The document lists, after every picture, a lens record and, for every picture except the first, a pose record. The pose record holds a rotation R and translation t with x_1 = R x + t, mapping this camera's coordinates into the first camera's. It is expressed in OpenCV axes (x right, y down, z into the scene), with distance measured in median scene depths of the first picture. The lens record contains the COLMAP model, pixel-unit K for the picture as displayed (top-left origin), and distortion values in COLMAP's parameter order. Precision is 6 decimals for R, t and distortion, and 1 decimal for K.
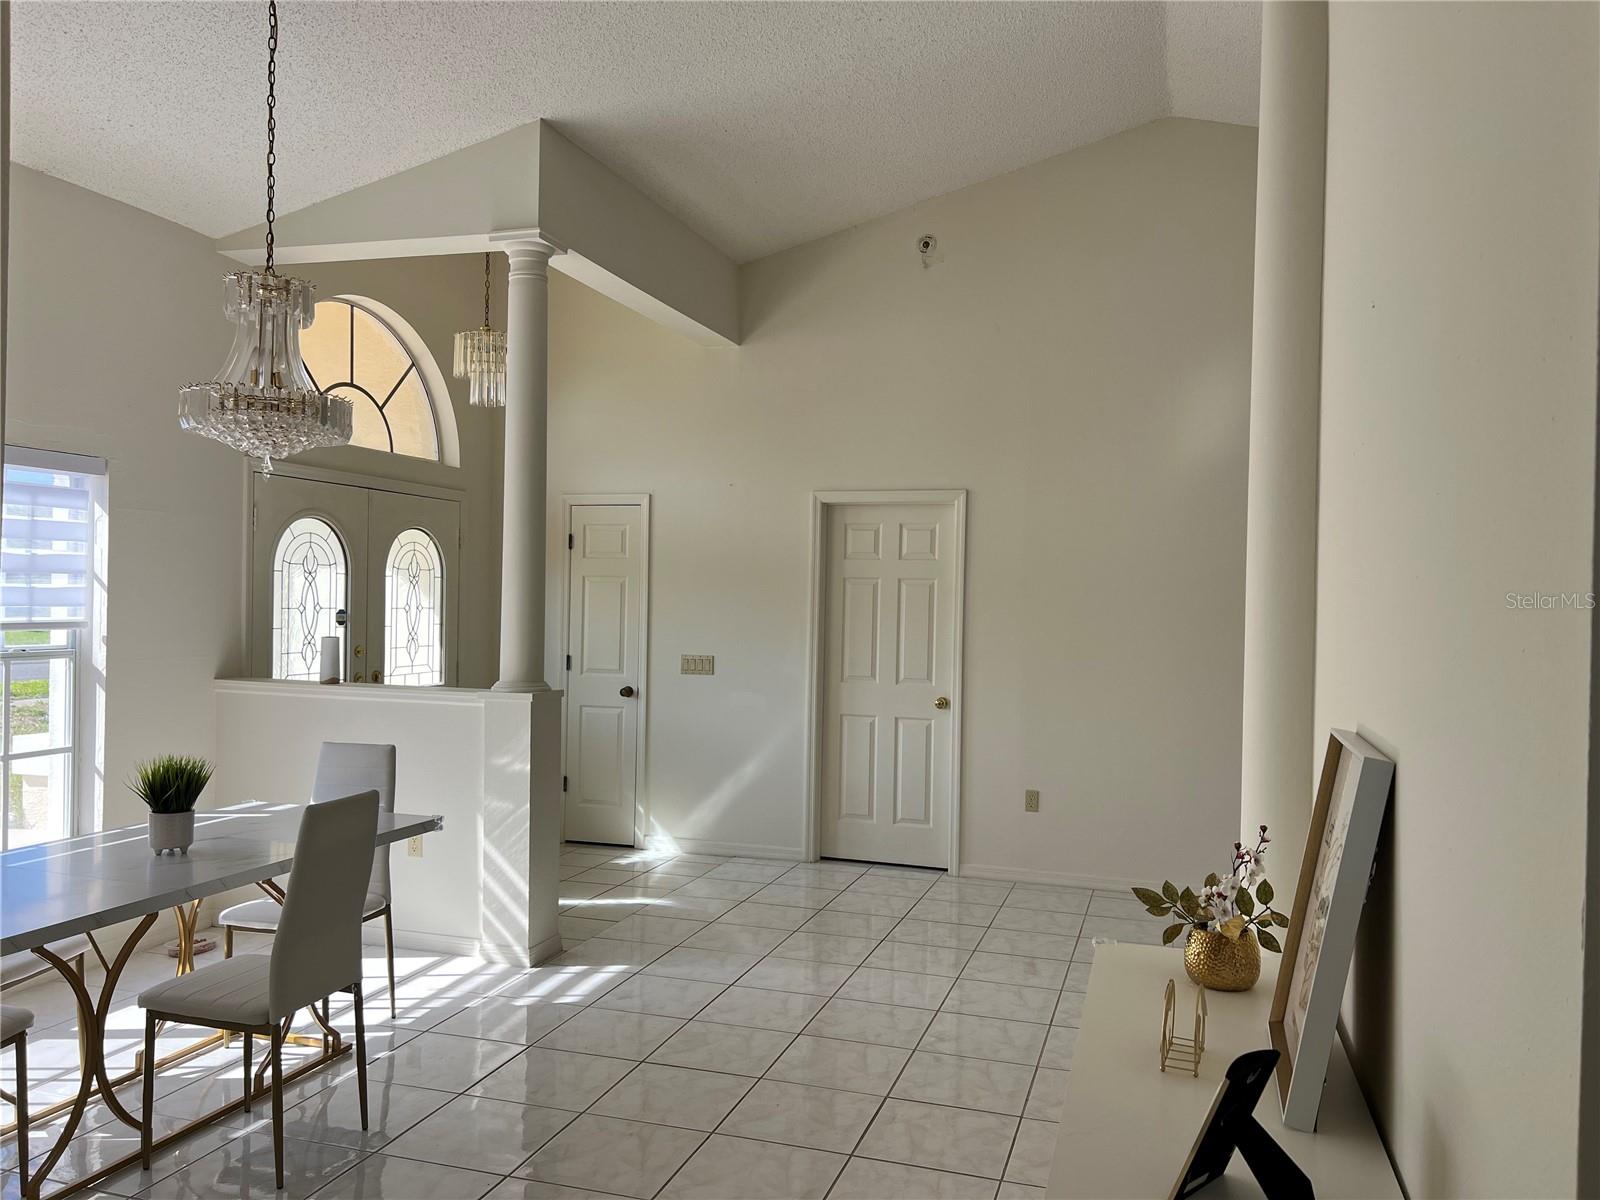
lens RADIAL K [[1198.6, 0, 798.1], [0, 1198.6, 602.2], [0, 0, 1]] dist [0.059847, -0.075153]
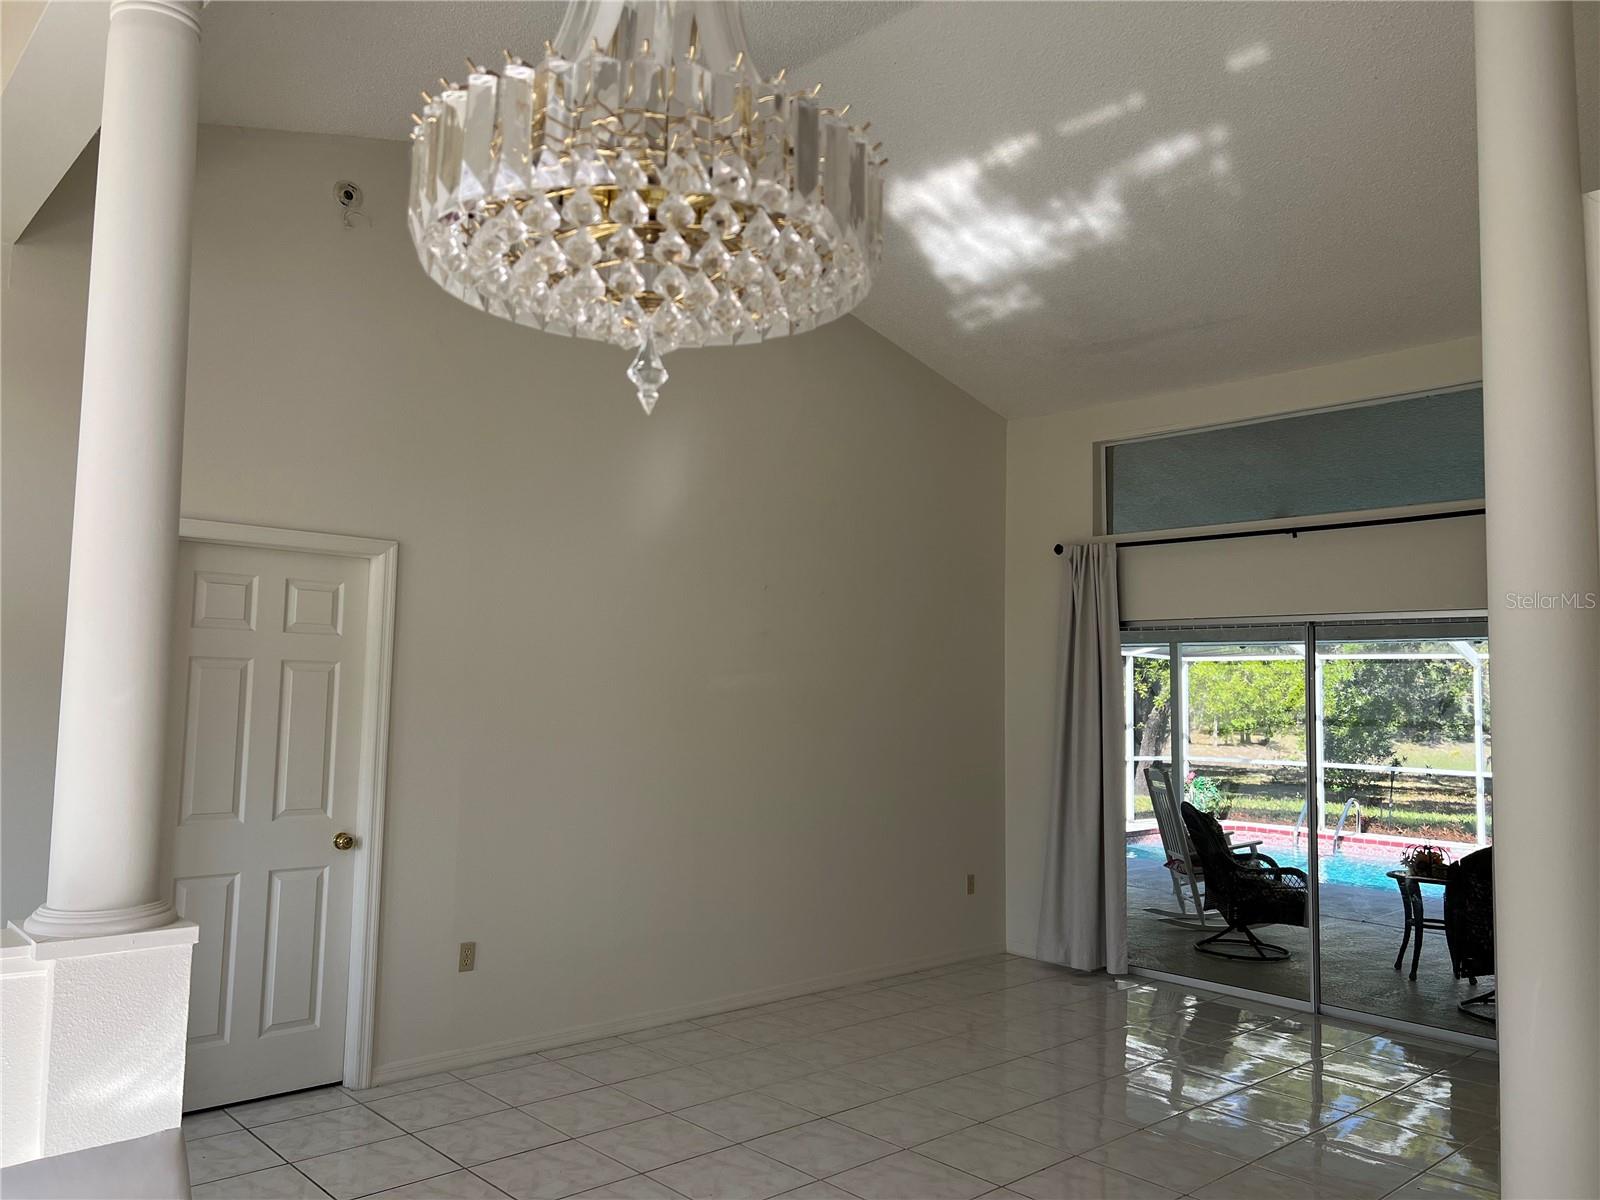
lens RADIAL K [[1198.6, 0, 797.3], [0, 1198.6, 596.4], [0, 0, 1]] dist [0.059847, -0.075153]
pose [[0.494378, 0.066534, 0.866697, -0.372373], [-0.006669, 0.997327, -0.072757, -0.008334], [-0.869222, 0.030189, 0.493500, 0.422920]]
